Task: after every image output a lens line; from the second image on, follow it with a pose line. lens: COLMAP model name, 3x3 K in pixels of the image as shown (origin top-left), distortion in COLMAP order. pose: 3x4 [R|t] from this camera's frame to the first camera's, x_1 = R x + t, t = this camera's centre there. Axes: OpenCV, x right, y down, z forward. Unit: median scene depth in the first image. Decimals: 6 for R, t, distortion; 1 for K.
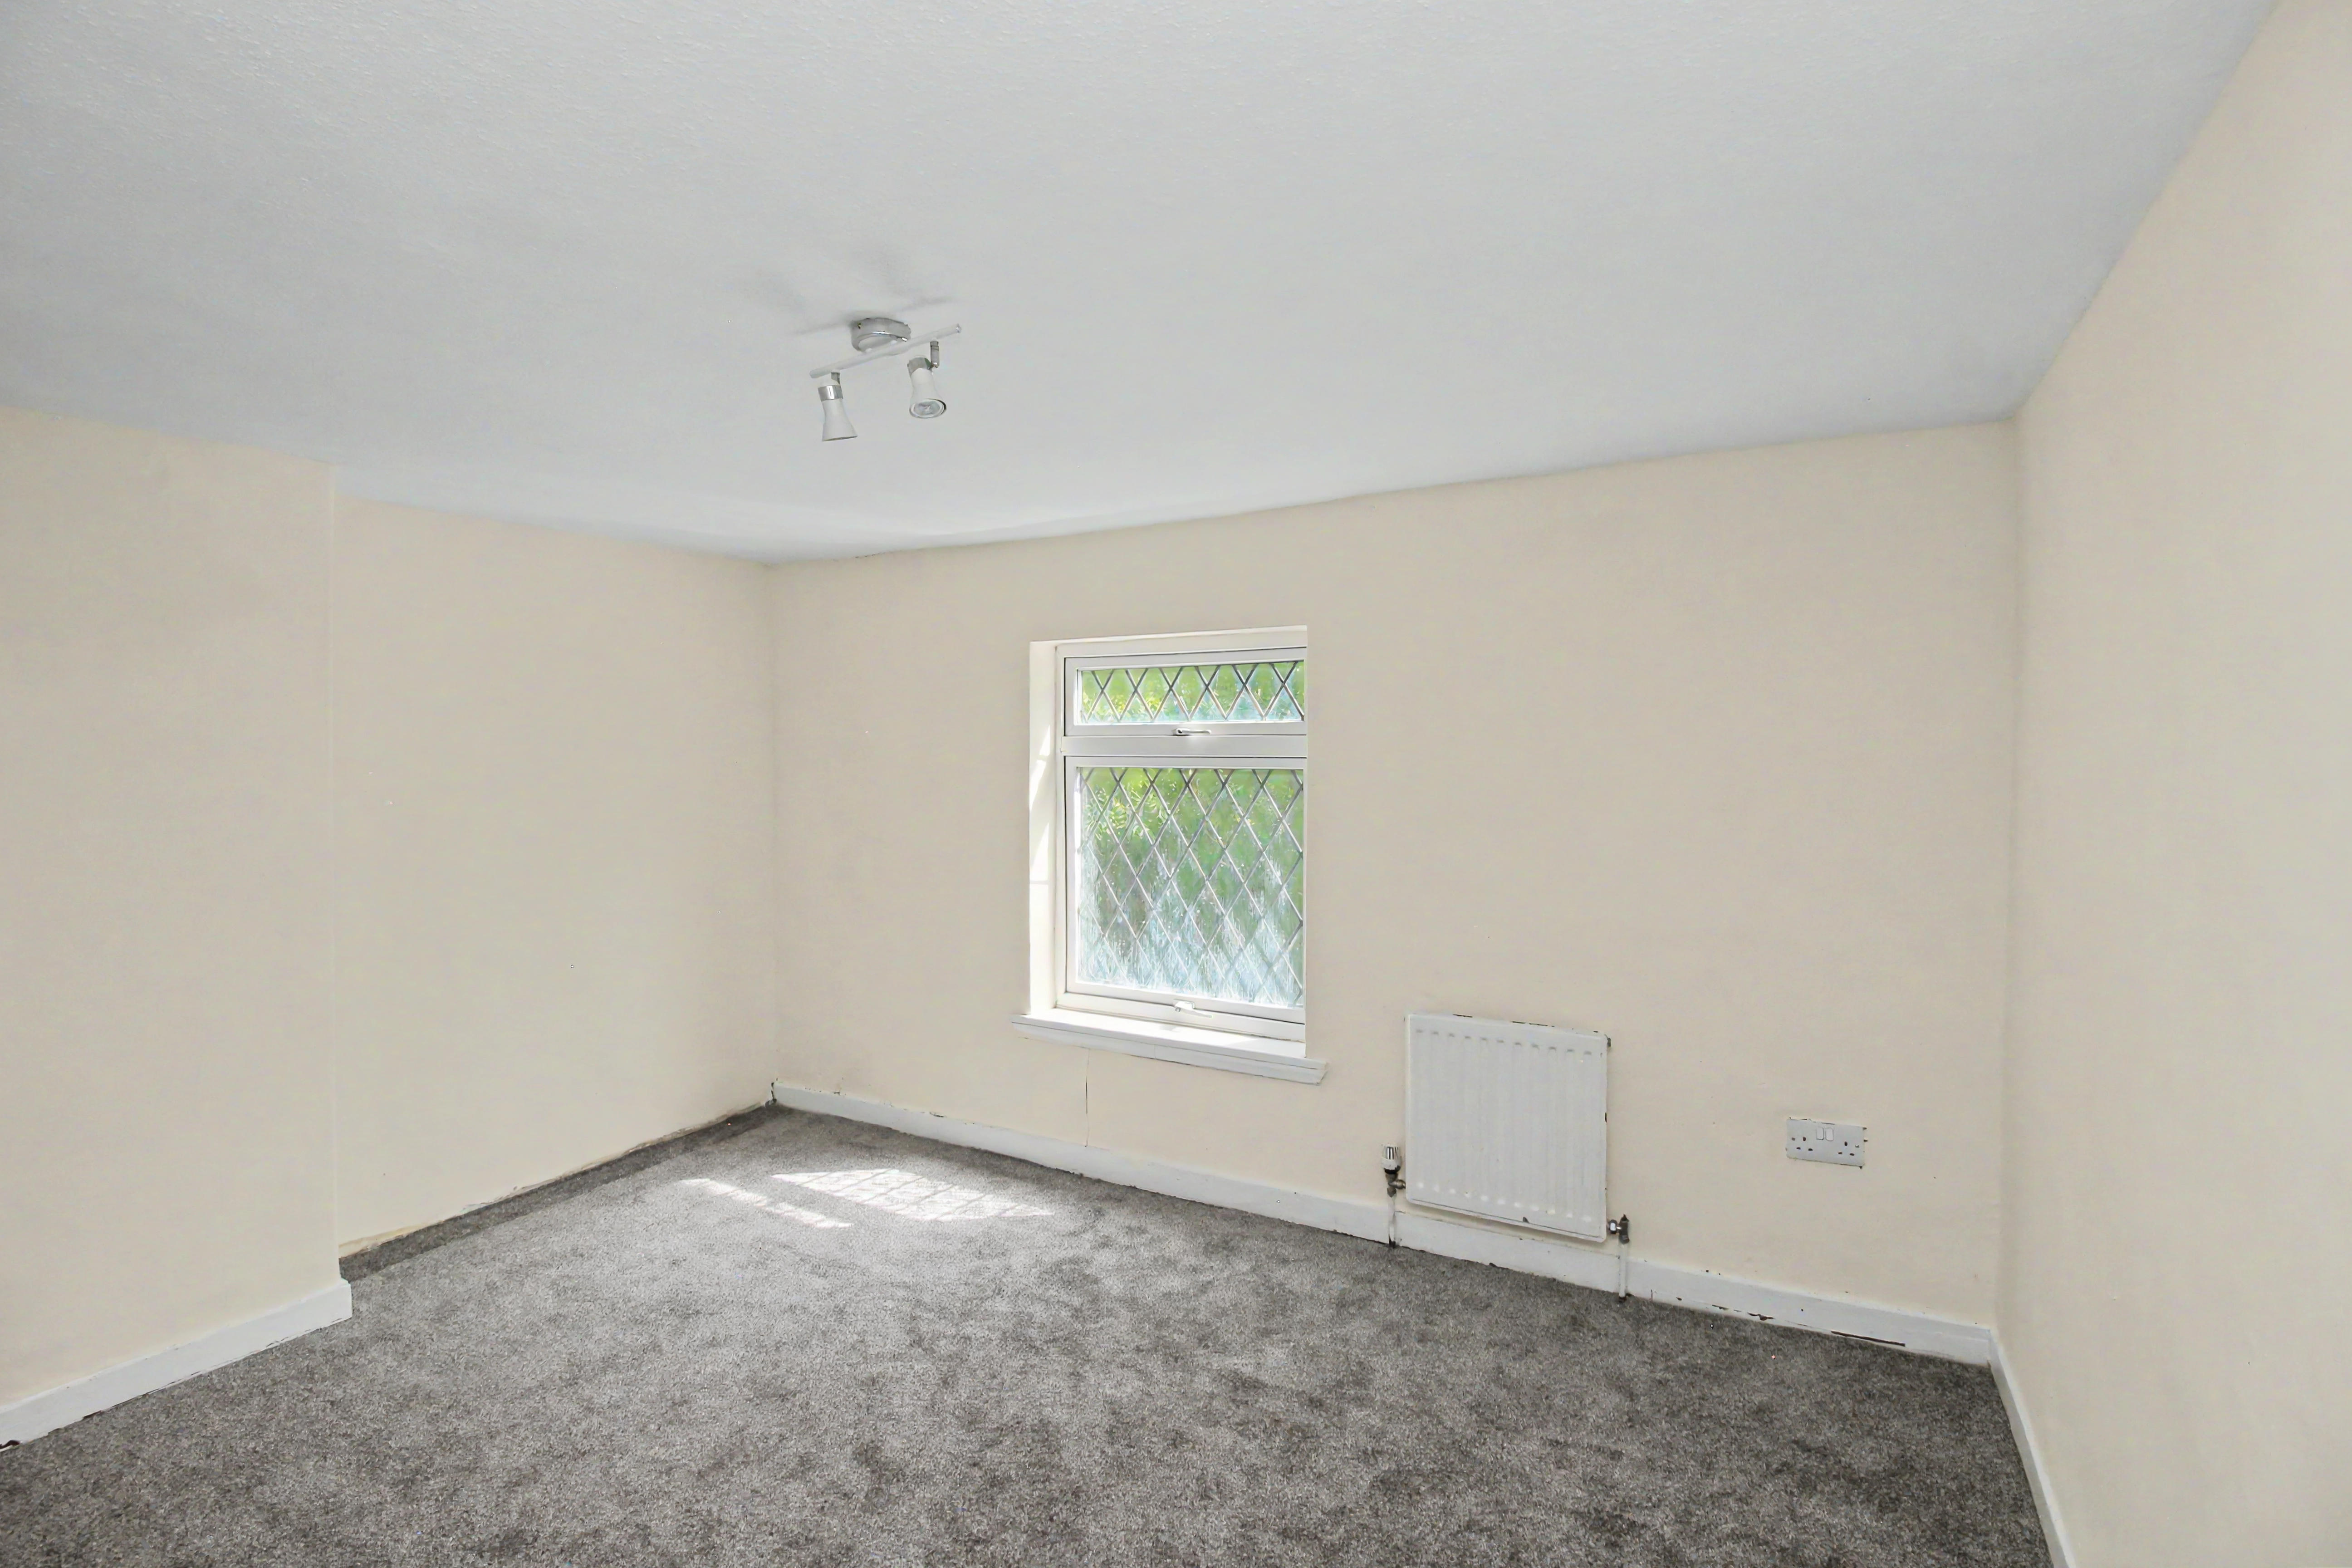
lens RADIAL K [[1127.4, 0, 1175.7], [0, 1127.4, 757.9], [0, 0, 1]] dist [0.001184, -0.013185]
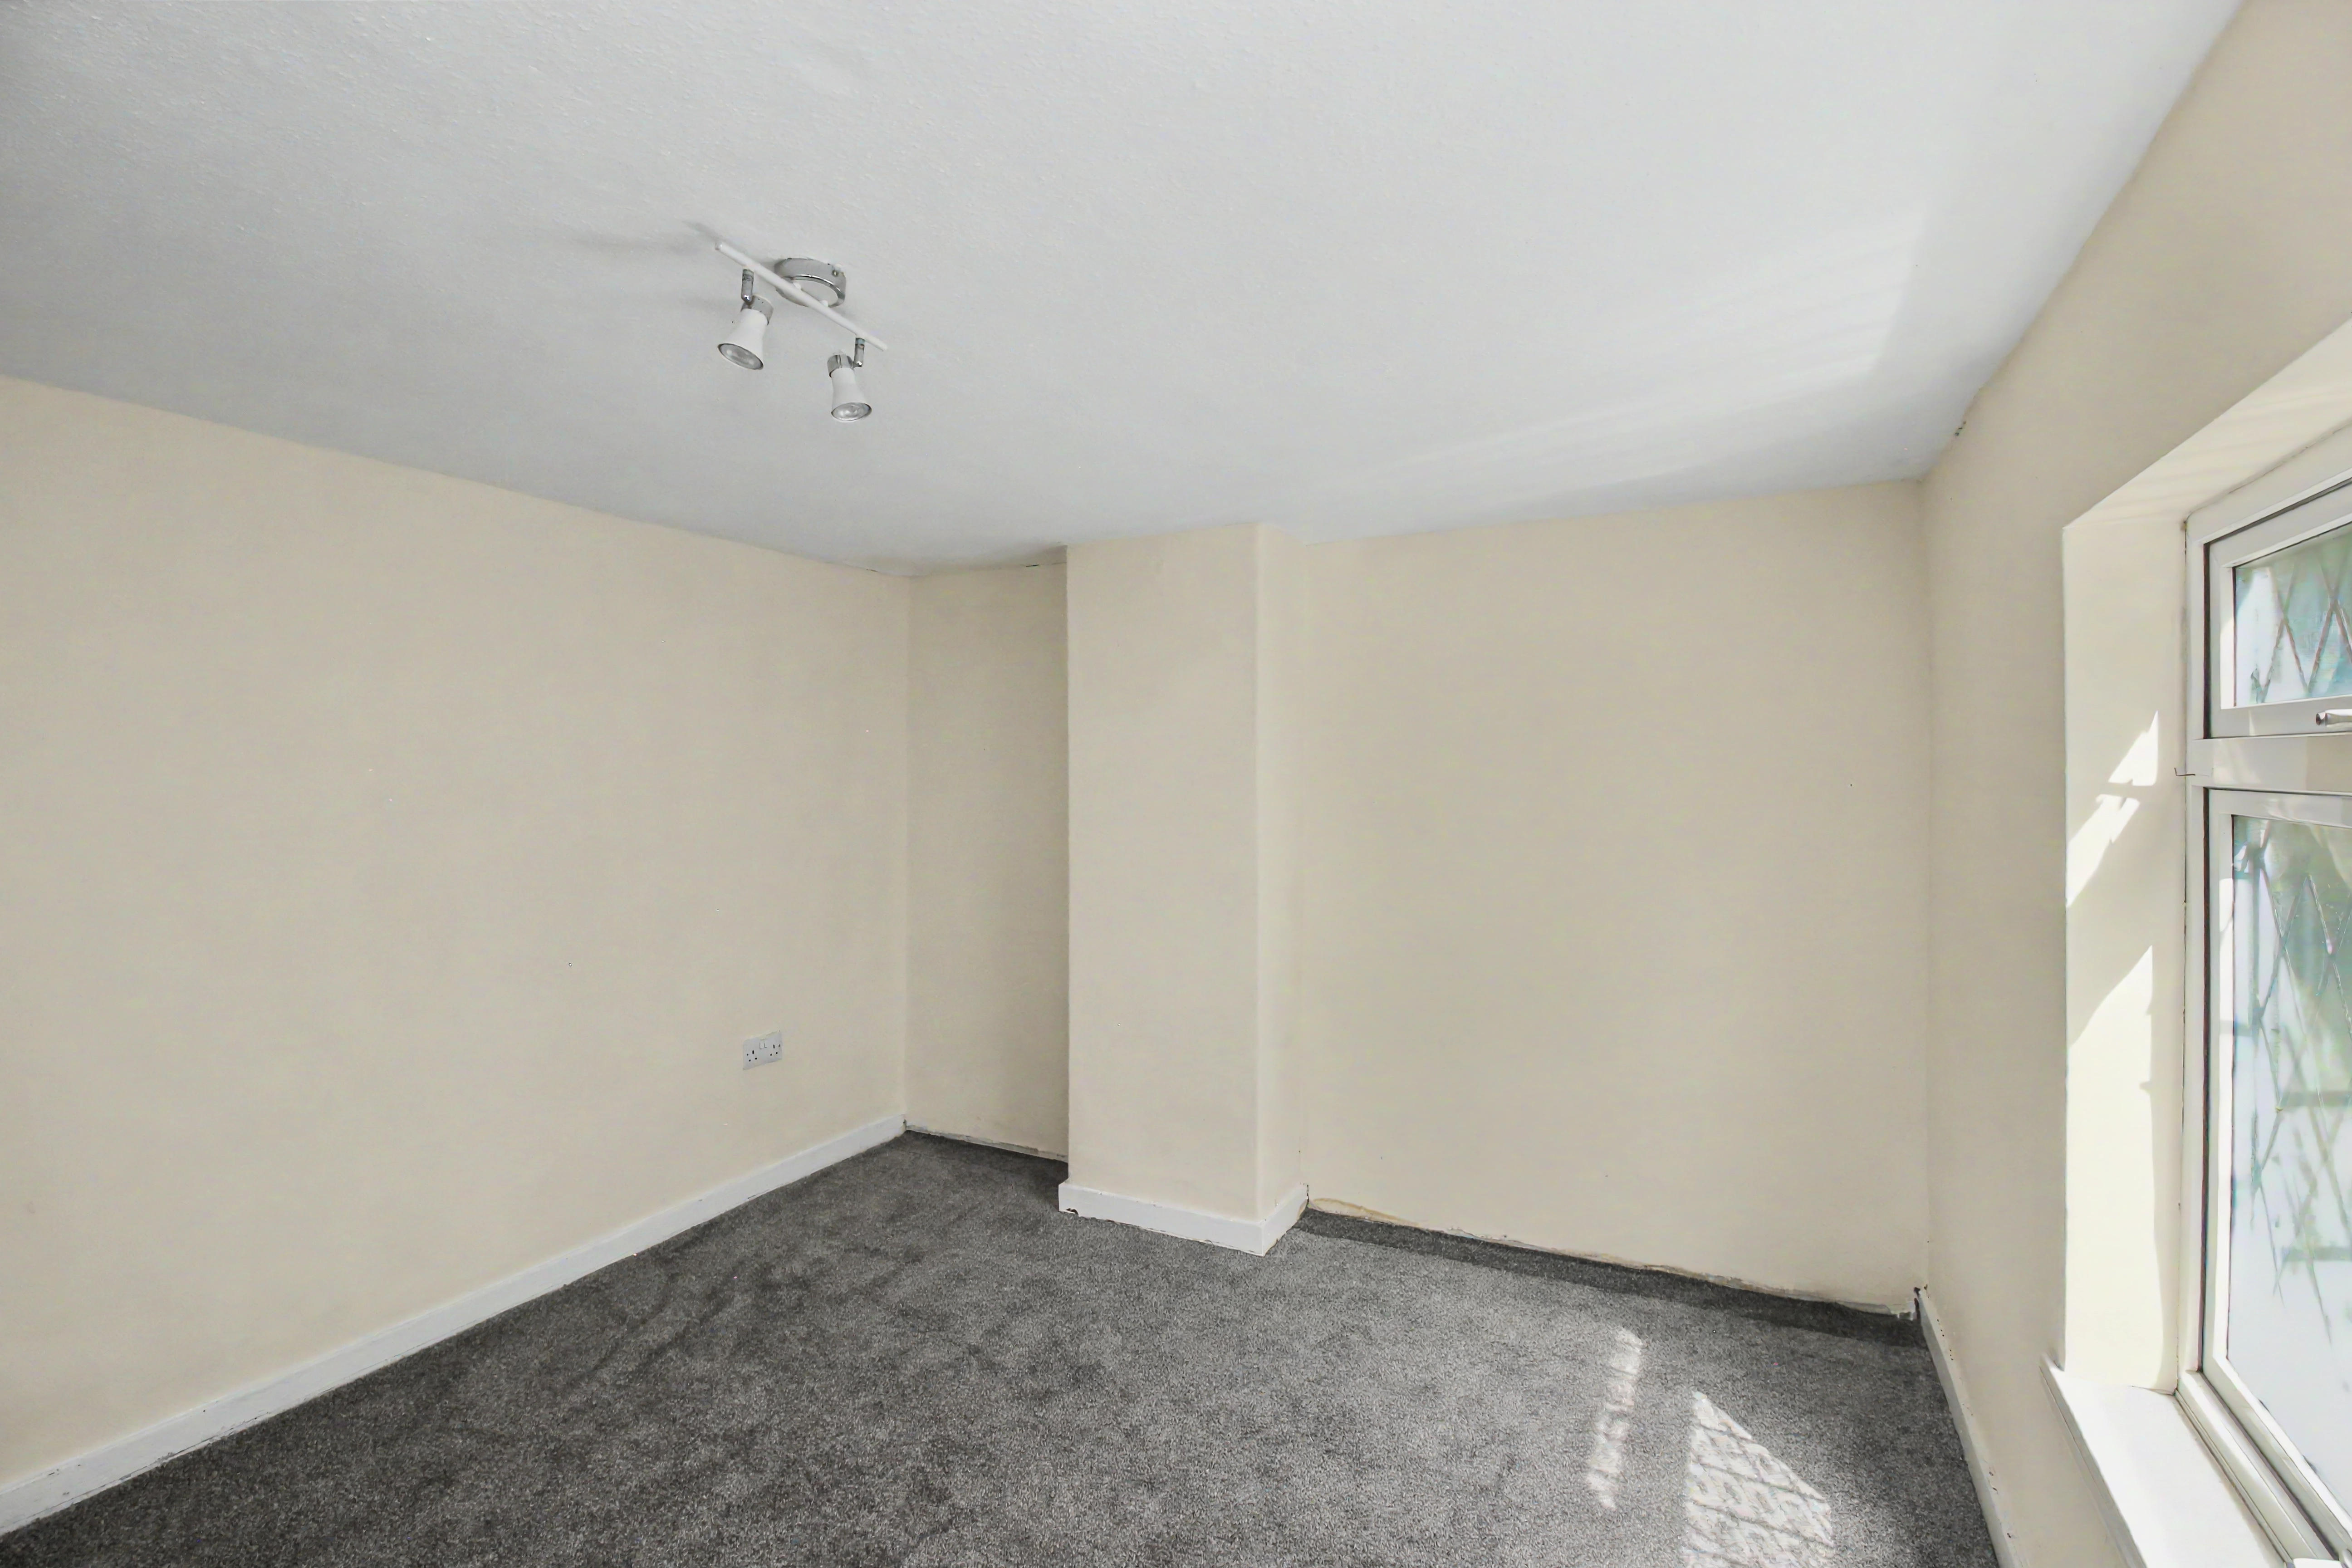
lens RADIAL K [[1127.4, 0, 1175.7], [0, 1127.4, 757.9], [0, 0, 1]] dist [0.001184, -0.013185]
pose [[0.021329, 0.005548, -0.999757, 0.319459], [-0.009521, 0.999940, 0.005346, -0.012351], [0.999727, 0.009404, 0.021381, 0.684165]]
